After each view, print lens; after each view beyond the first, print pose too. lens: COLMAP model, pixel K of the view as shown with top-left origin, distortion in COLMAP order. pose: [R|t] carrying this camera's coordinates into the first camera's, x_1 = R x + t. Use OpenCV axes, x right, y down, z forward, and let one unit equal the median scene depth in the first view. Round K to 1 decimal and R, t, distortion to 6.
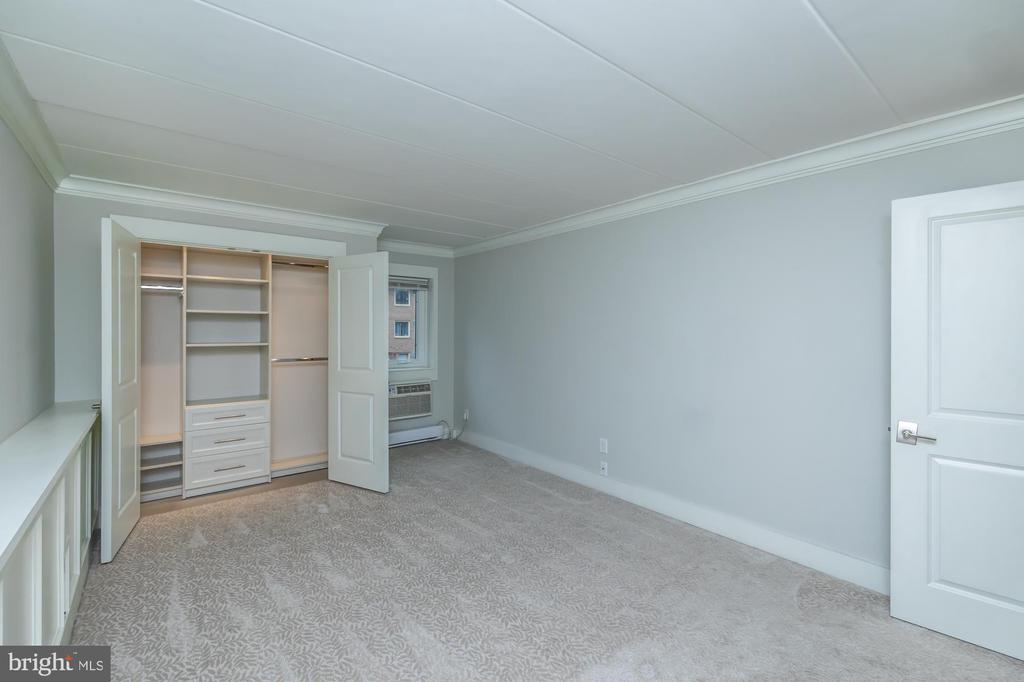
lens RADIAL K [[446.2, 0, 515.9], [0, 446.2, 327.9], [0, 0, 1]] dist [-0.000106, 0.000313]
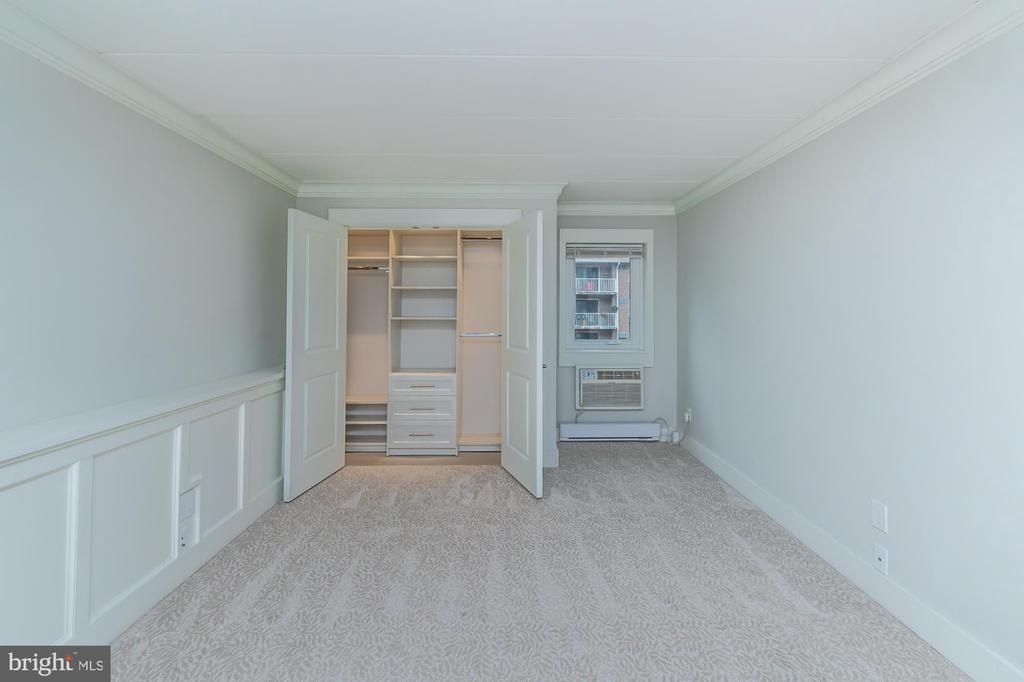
lens RADIAL K [[441.5, 0, 517.7], [0, 441.5, 302.2], [0, 0, 1]] dist [-0.002747, -0.000397]
pose [[0.783834, -0.006193, -0.620939, 0.183857], [0.000525, 0.999957, -0.009310, 0.008132], [0.620970, 0.006972, 0.783804, 0.303893]]
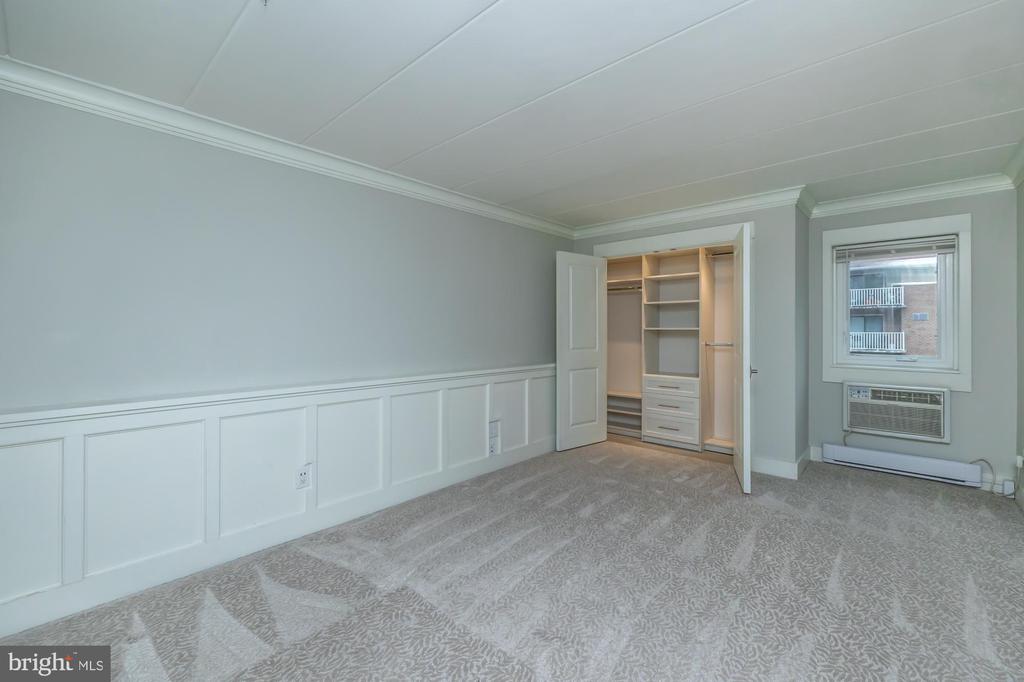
lens RADIAL K [[446.2, 0, 515.9], [0, 446.2, 327.9], [0, 0, 1]] dist [-0.000106, 0.000313]
pose [[0.138182, -0.000096, -0.990407, 0.504892], [0.007505, 0.999971, 0.000950, 0.029933], [0.990378, -0.007565, 0.138179, 0.394537]]
